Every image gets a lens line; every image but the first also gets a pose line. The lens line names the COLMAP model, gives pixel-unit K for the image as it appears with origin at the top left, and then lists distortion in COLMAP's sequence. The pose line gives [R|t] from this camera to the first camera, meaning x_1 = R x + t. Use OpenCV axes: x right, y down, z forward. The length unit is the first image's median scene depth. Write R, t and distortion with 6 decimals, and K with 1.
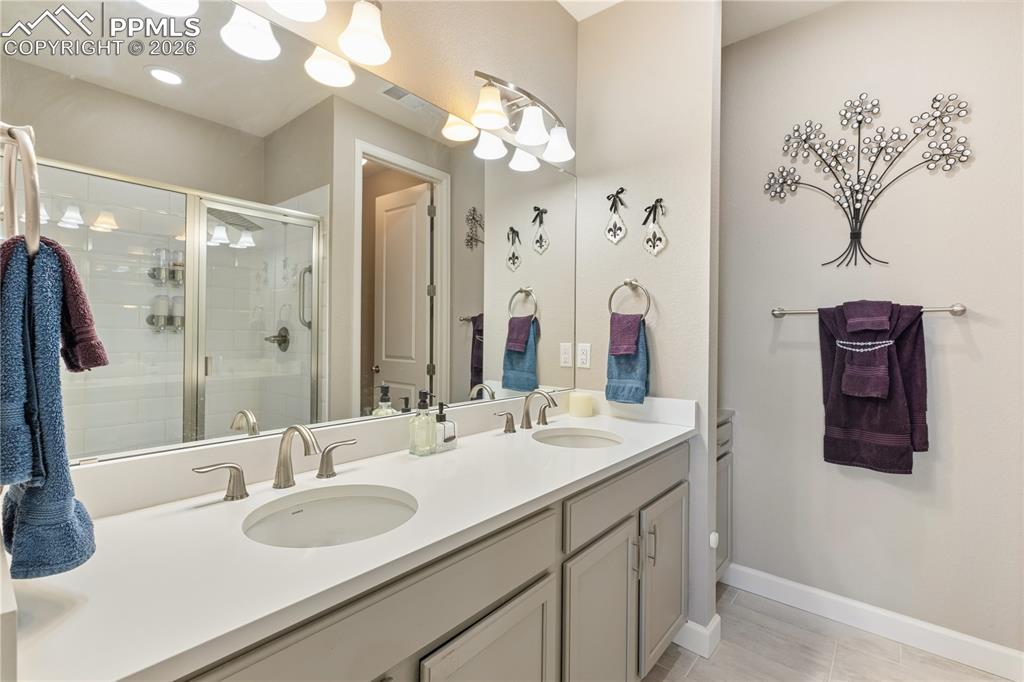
lens RADIAL K [[465.5, 0, 510.5], [0, 465.5, 336.3], [0, 0, 1]] dist [0.006003, -0.000140]
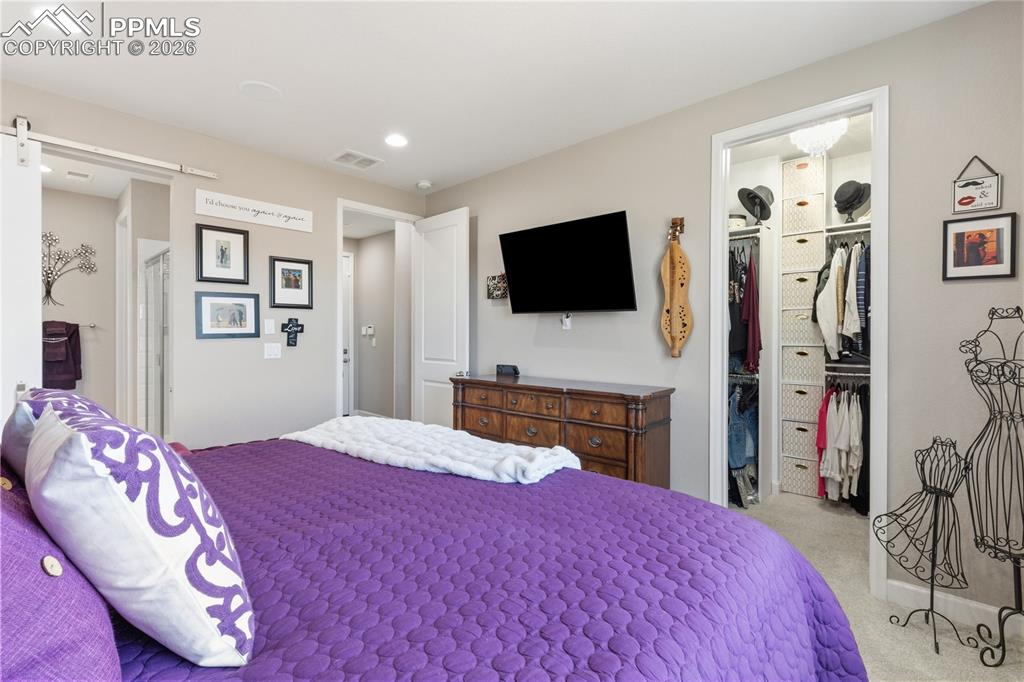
lens RADIAL K [[465.5, 0, 520.3], [0, 465.5, 337.3], [0, 0, 1]] dist [0.006003, -0.000140]
pose [[0.064523, -0.008061, 0.997884, -1.381800], [0.005137, 0.999957, 0.007745, 0.001814], [-0.997903, 0.004627, 0.064562, -1.433324]]
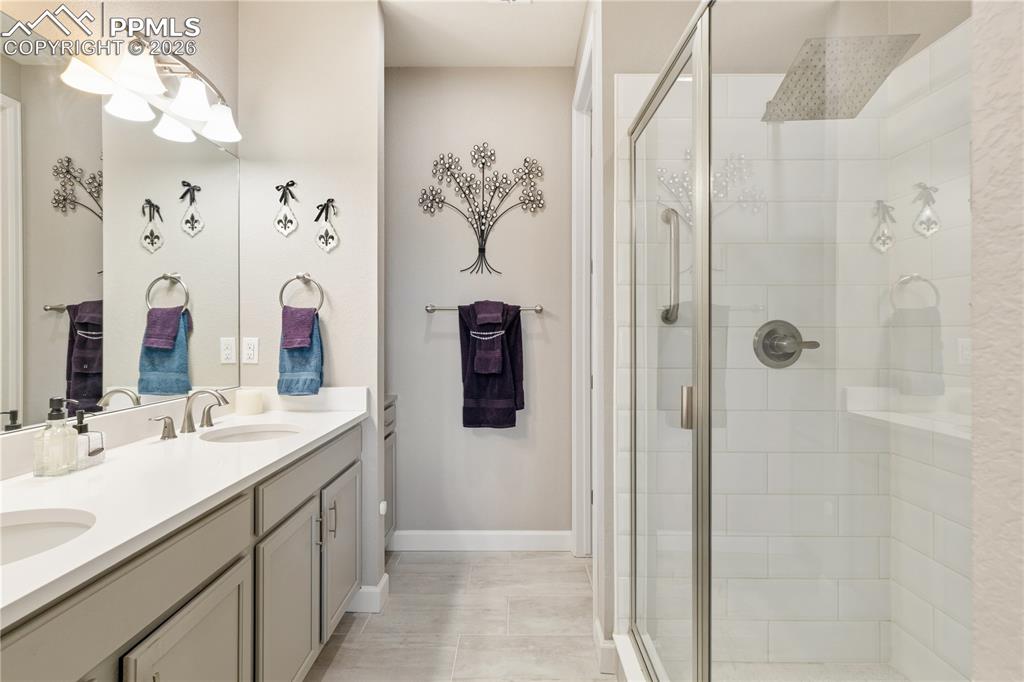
lens RADIAL K [[543.8, 0, 513.2], [0, 543.8, 328.4], [0, 0, 1]] dist [-0.002630, -0.001505]
pose [[0.779192, -0.008036, 0.626734, -0.140042], [0.008885, 0.999959, 0.001776, -0.000377], [-0.626722, 0.004185, 0.779231, -0.227529]]
